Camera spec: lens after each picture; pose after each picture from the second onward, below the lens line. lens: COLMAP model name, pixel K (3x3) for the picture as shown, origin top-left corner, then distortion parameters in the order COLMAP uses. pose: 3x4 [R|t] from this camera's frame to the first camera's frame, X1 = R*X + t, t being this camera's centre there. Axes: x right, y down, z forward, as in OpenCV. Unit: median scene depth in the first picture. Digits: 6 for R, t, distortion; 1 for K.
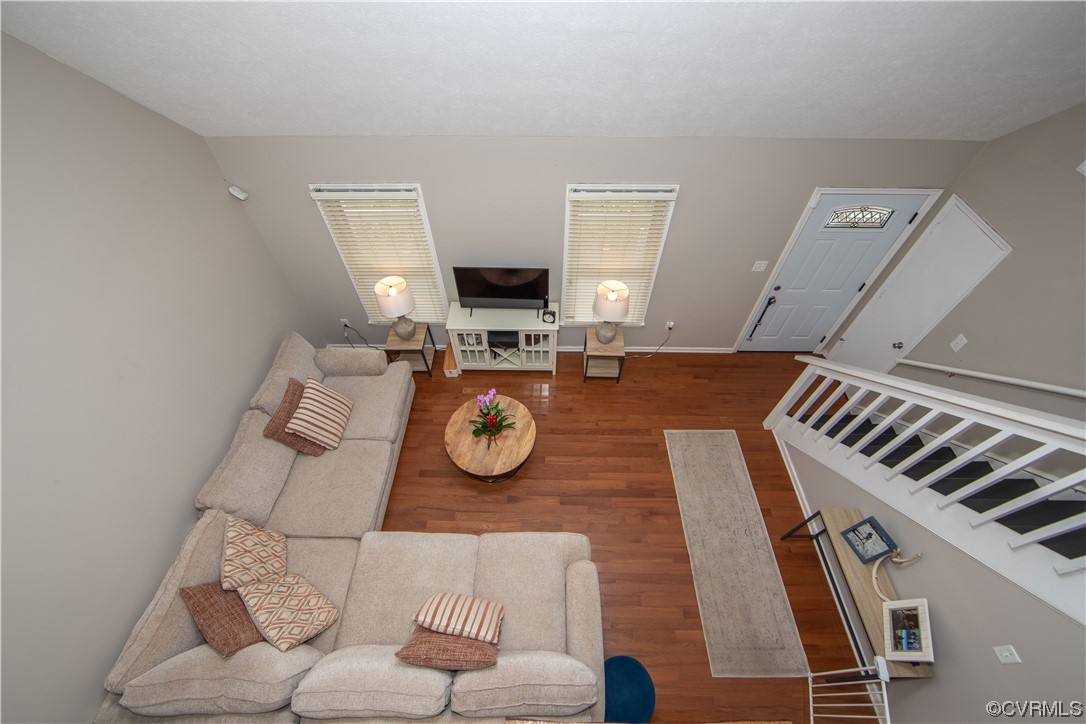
lens RADIAL K [[433.1, 0, 542.3], [0, 433.1, 362.2], [0, 0, 1]] dist [0.000696, 0.000064]
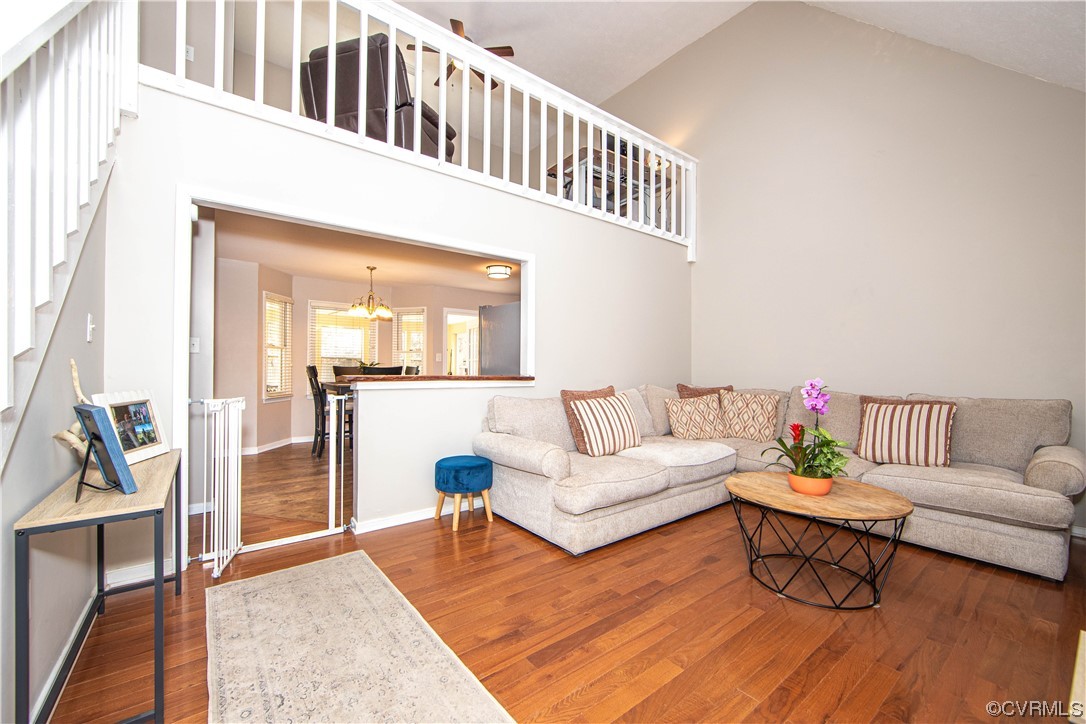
lens RADIAL K [[433.1, 0, 541.5], [0, 433.1, 367.5], [0, 0, 1]] dist [0.000696, 0.000064]
pose [[-0.780184, -0.003072, -0.625543, 0.526952], [-0.492102, 0.620379, 0.610709, -0.114661], [0.386198, 0.784296, -0.485521, 1.038711]]
